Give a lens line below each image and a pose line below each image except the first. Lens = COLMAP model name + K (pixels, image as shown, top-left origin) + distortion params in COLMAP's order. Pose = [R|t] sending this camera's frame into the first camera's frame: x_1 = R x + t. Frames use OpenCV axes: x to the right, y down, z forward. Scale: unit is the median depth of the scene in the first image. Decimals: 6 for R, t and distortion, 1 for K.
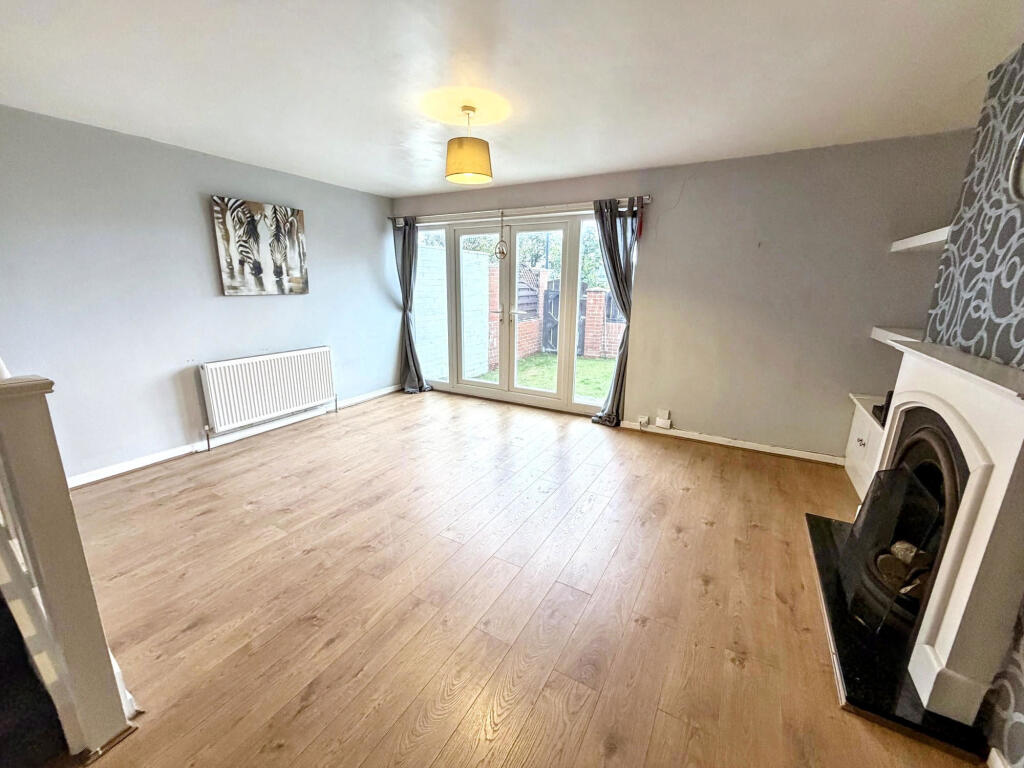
lens RADIAL K [[406.8, 0, 510.1], [0, 406.8, 386.2], [0, 0, 1]] dist [0.000266, -0.000190]
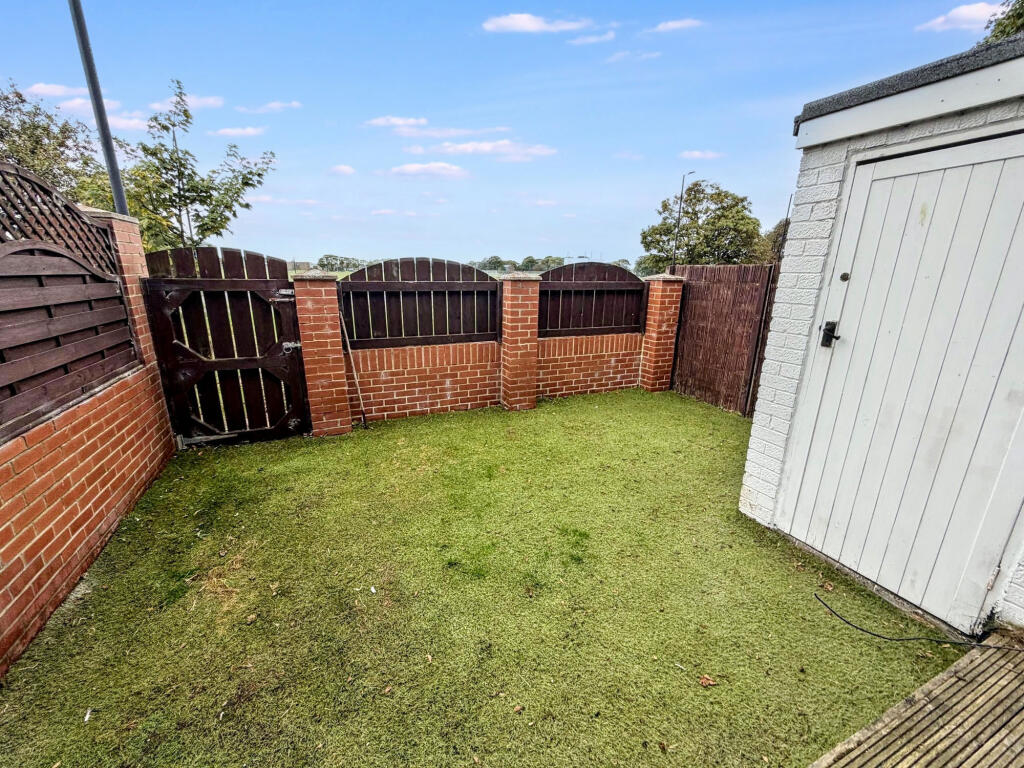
lens RADIAL K [[406.8, 0, 511.4], [0, 406.8, 384.4], [0, 0, 1]] dist [0.000266, -0.000190]
pose [[0.597227, -0.222405, 0.770621, -0.010867], [0.192429, 0.972457, 0.131524, -0.137620], [-0.778647, 0.069741, 0.623574, 0.561108]]
